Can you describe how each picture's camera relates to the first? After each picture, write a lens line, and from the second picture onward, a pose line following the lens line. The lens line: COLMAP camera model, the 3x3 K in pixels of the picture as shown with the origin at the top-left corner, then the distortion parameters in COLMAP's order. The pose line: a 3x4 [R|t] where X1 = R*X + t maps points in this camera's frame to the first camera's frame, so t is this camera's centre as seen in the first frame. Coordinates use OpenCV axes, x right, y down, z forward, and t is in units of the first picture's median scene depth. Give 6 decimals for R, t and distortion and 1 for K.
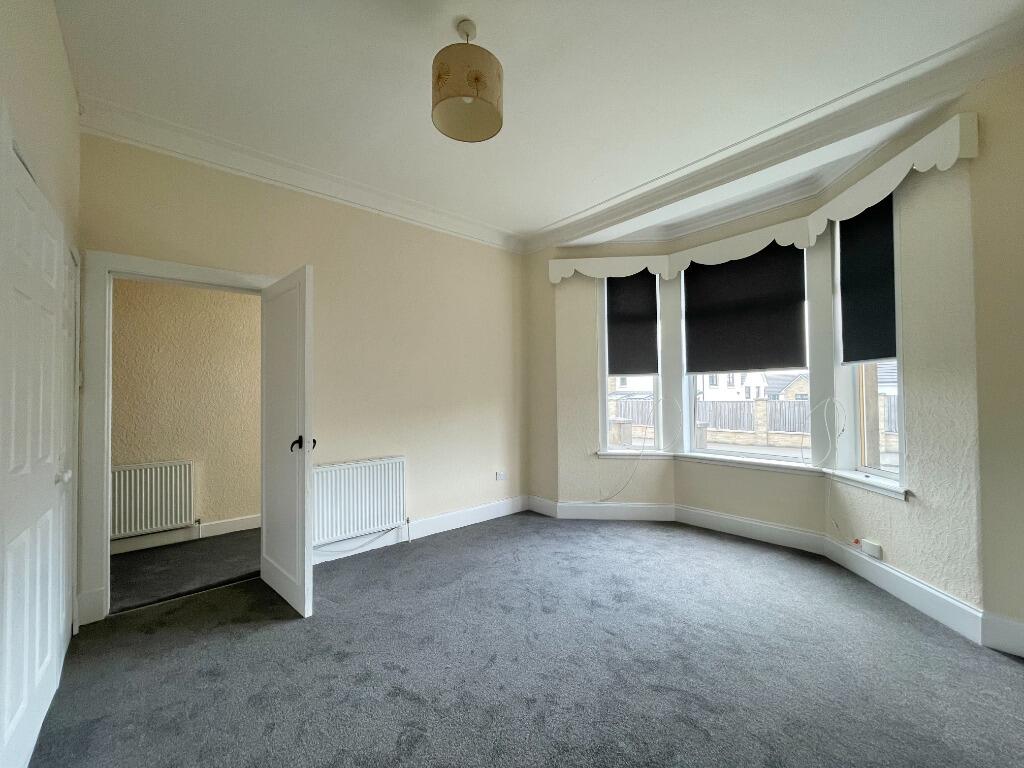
lens RADIAL K [[413.3, 0, 511.3], [0, 413.3, 388.1], [0, 0, 1]] dist [0.000974, 0.000203]
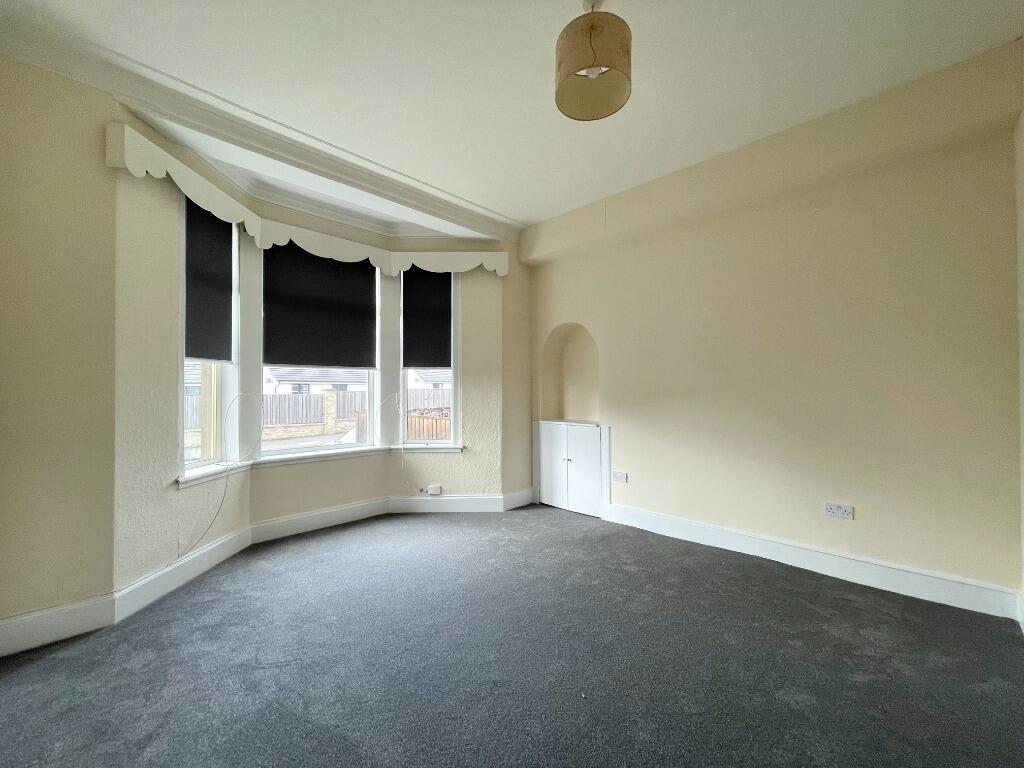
lens RADIAL K [[416.4, 0, 512.0], [0, 416.4, 384.0], [0, 0, 1]] dist [0.024555, -0.006362]
pose [[-0.074882, 0.025514, 0.996866, -0.532419], [-0.019057, 0.999453, -0.027012, 0.022209], [-0.997010, -0.021020, -0.074355, 0.628011]]
